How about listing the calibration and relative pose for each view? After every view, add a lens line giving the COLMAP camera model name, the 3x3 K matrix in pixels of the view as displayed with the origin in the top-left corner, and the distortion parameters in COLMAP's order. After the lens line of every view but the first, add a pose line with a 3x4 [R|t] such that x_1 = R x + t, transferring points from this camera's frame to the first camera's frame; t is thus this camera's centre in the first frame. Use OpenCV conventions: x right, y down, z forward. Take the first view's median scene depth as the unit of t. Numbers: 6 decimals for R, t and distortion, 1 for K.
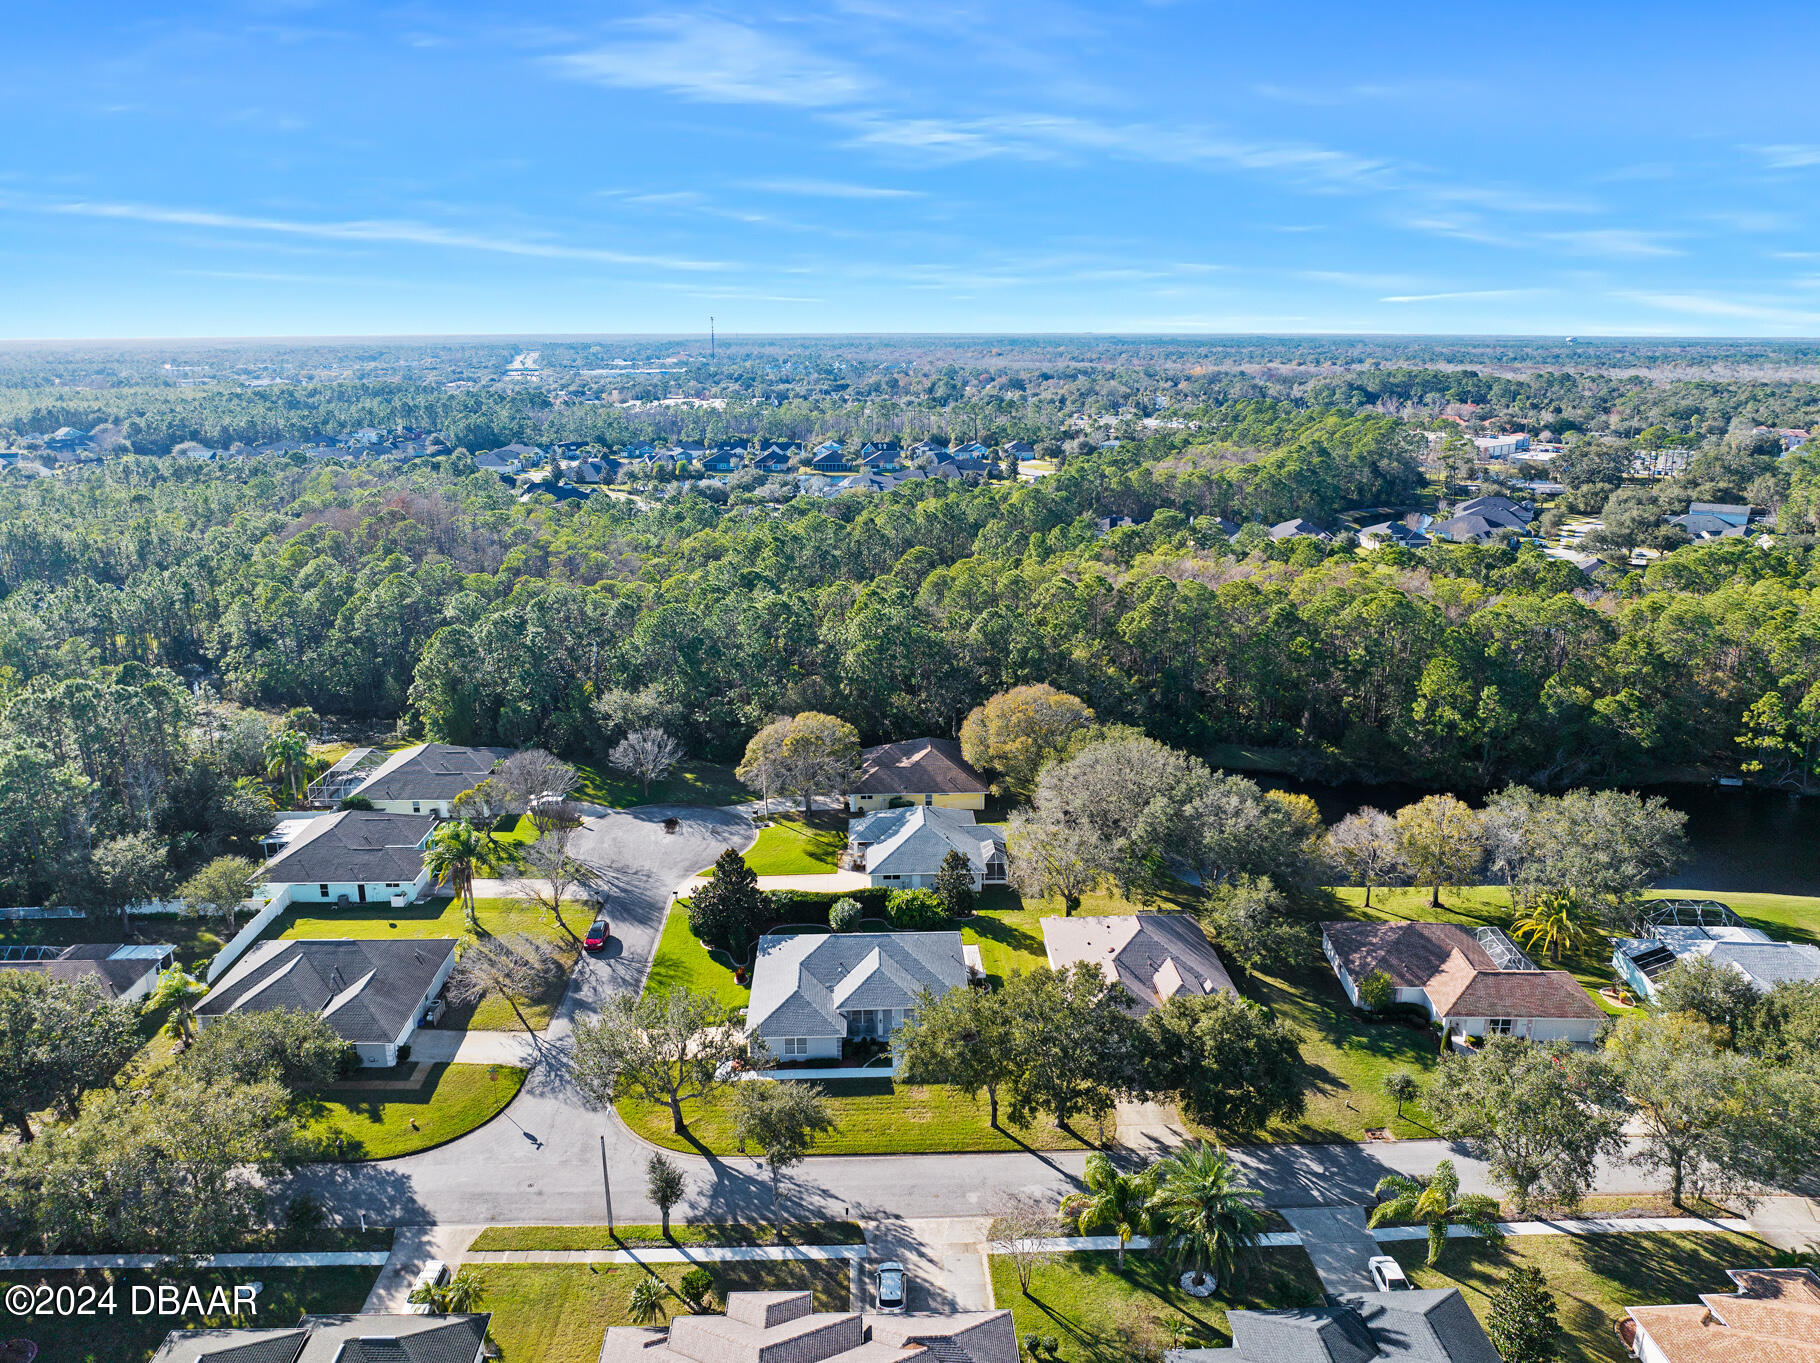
lens RADIAL K [[1294.1, 0, 925.2], [0, 1294.1, 647.1], [0, 0, 1]] dist [-0.046497, 0.011096]
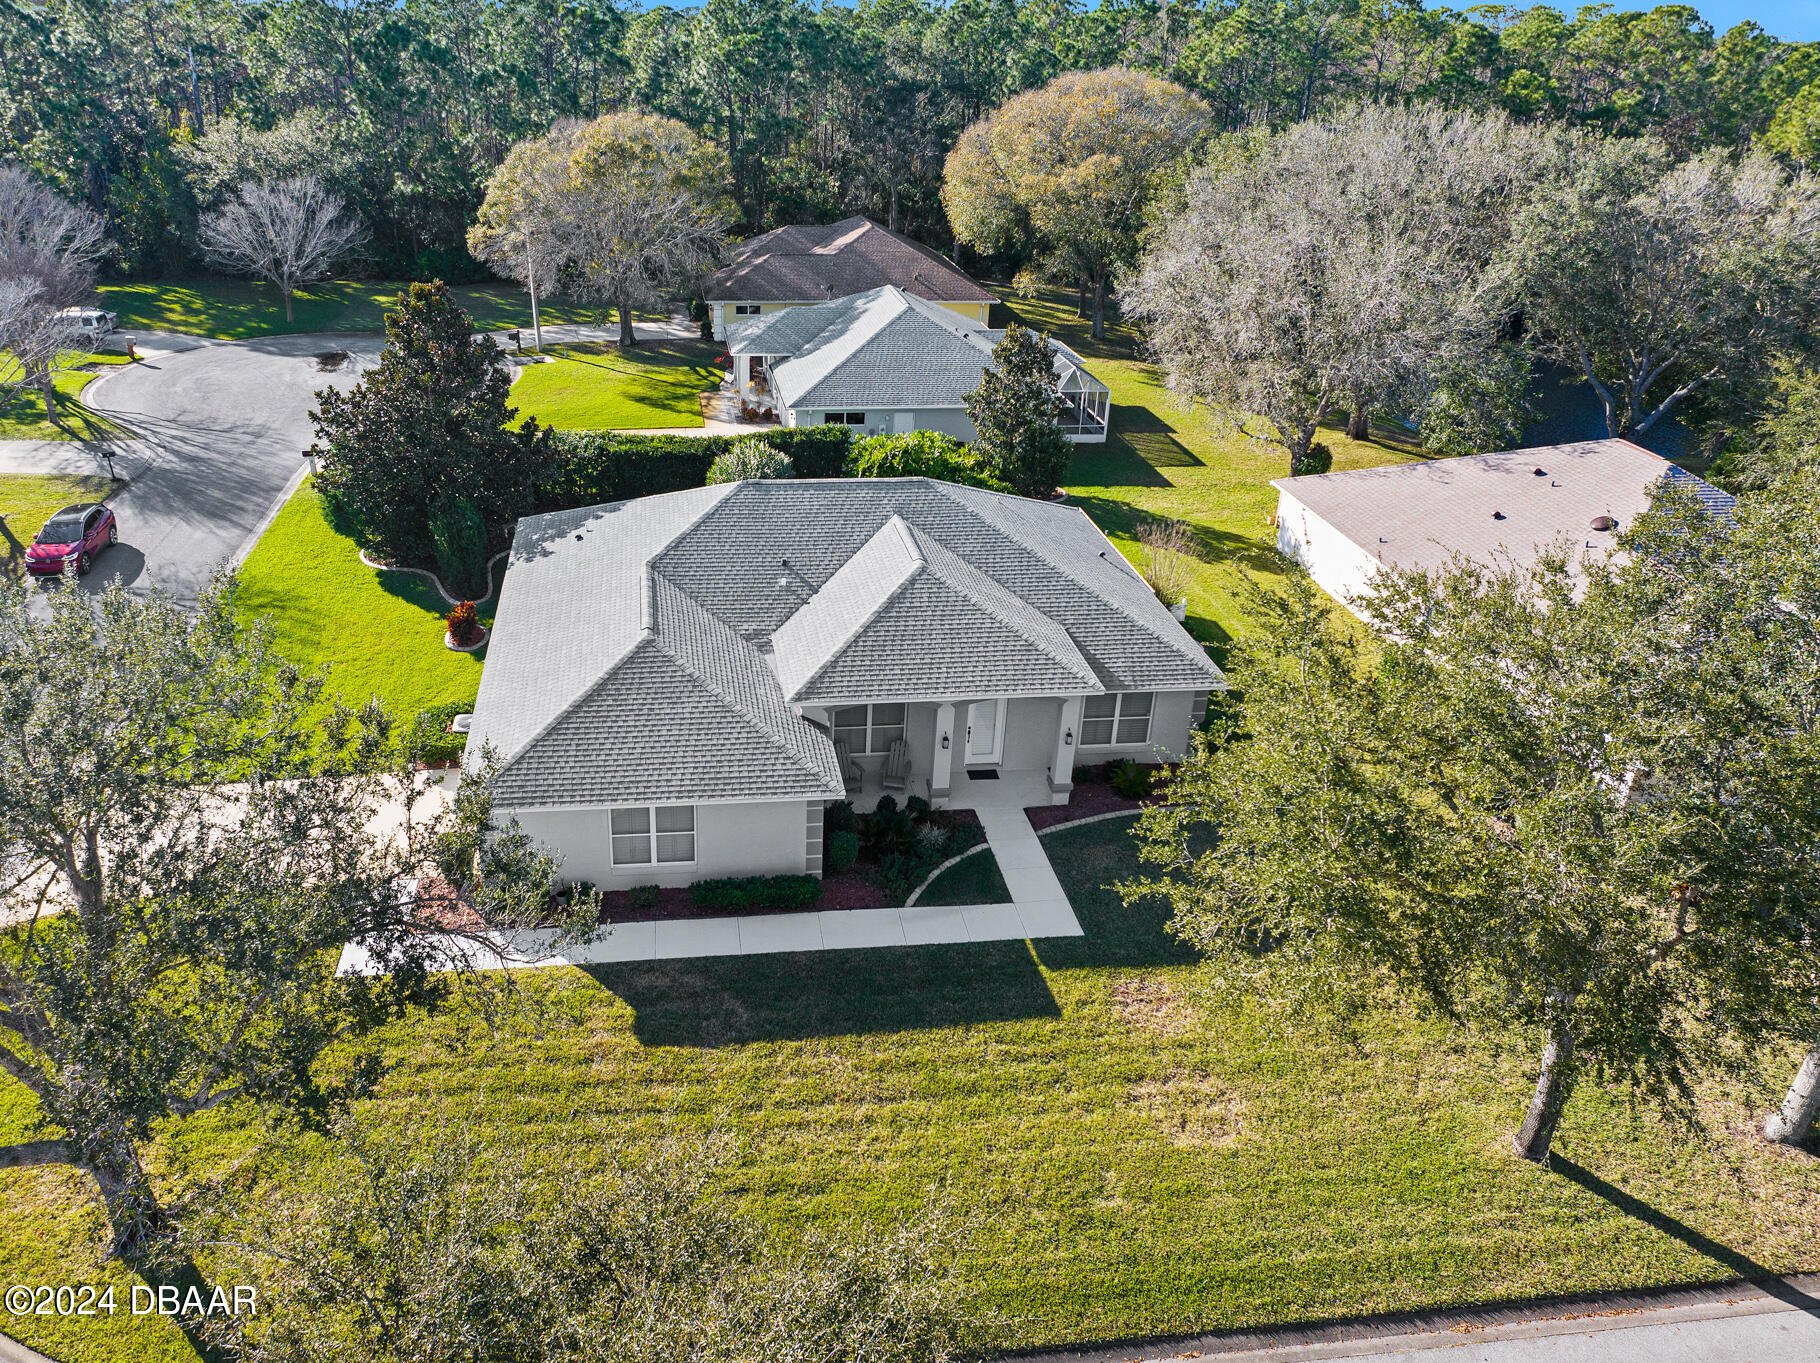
lens RADIAL K [[1349.6, 0, 901.8], [0, 1349.6, 674.7], [0, 0, 1]] dist [-0.036595, -0.002368]
pose [[0.991322, -0.007169, 0.131258, -0.068643], [-0.021256, 0.976631, 0.213871, 0.173639], [-0.129723, -0.214805, 0.968003, 0.585551]]
